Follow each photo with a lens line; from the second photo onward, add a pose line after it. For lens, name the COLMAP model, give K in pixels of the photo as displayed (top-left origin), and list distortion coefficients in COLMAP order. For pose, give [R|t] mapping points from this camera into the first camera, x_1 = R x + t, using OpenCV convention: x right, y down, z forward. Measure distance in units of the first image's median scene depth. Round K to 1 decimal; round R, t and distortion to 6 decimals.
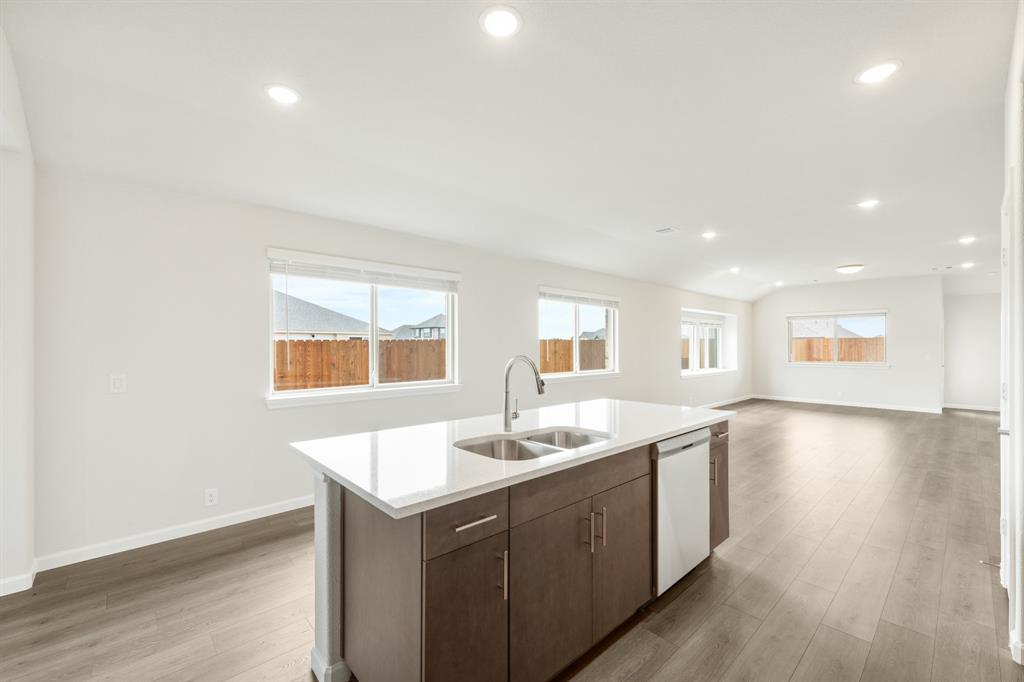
lens RADIAL K [[412.6, 0, 553.7], [0, 412.6, 350.8], [0, 0, 1]] dist [-0.001832, -0.000370]
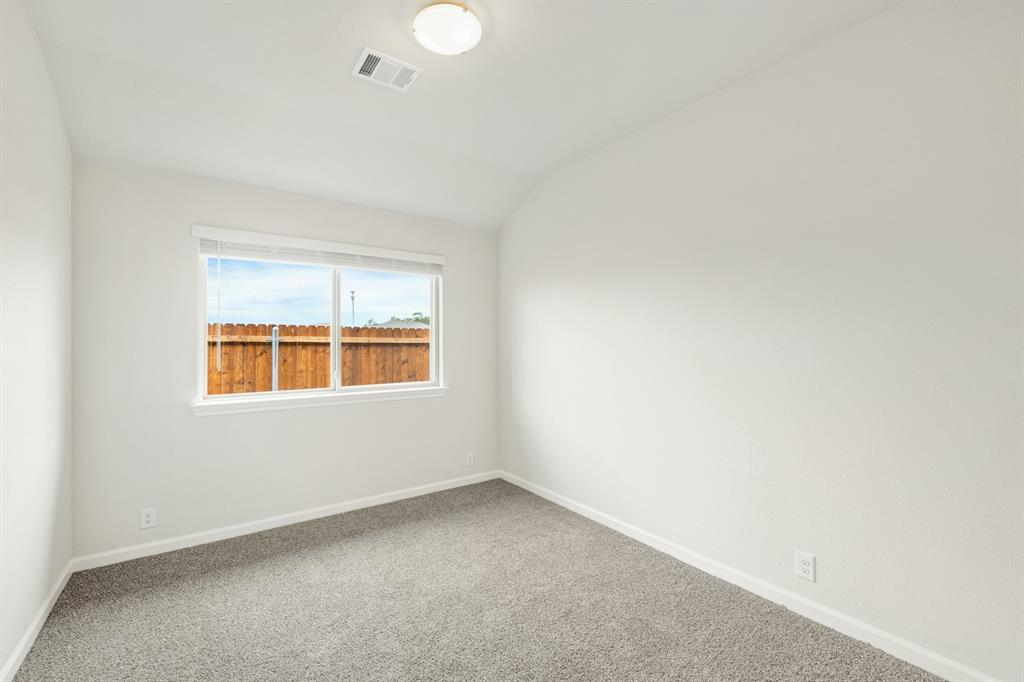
lens RADIAL K [[440.5, 0, 584.5], [0, 440.5, 329.2], [0, 0, 1]] dist [0.001267, 0.000008]
pose [[0.992826, -0.004745, -0.119471, 0.177828], [0.000116, 0.999250, -0.038729, -0.001918], [0.119565, 0.038437, 0.992082, 0.174833]]
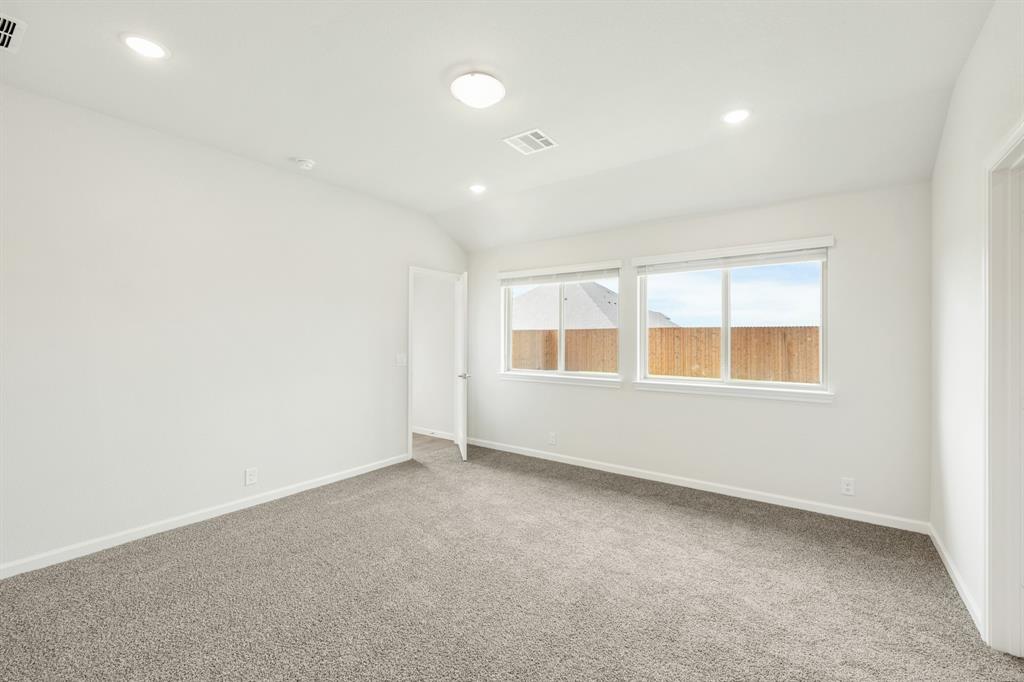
lens RADIAL K [[412.6, 0, 515.7], [0, 412.6, 330.9], [0, 0, 1]] dist [-0.001832, -0.000370]
pose [[0.160543, -0.012044, -0.986955, 0.406548], [-0.013577, 0.999804, -0.014409, -0.006358], [0.986935, 0.015713, 0.160348, 0.405919]]
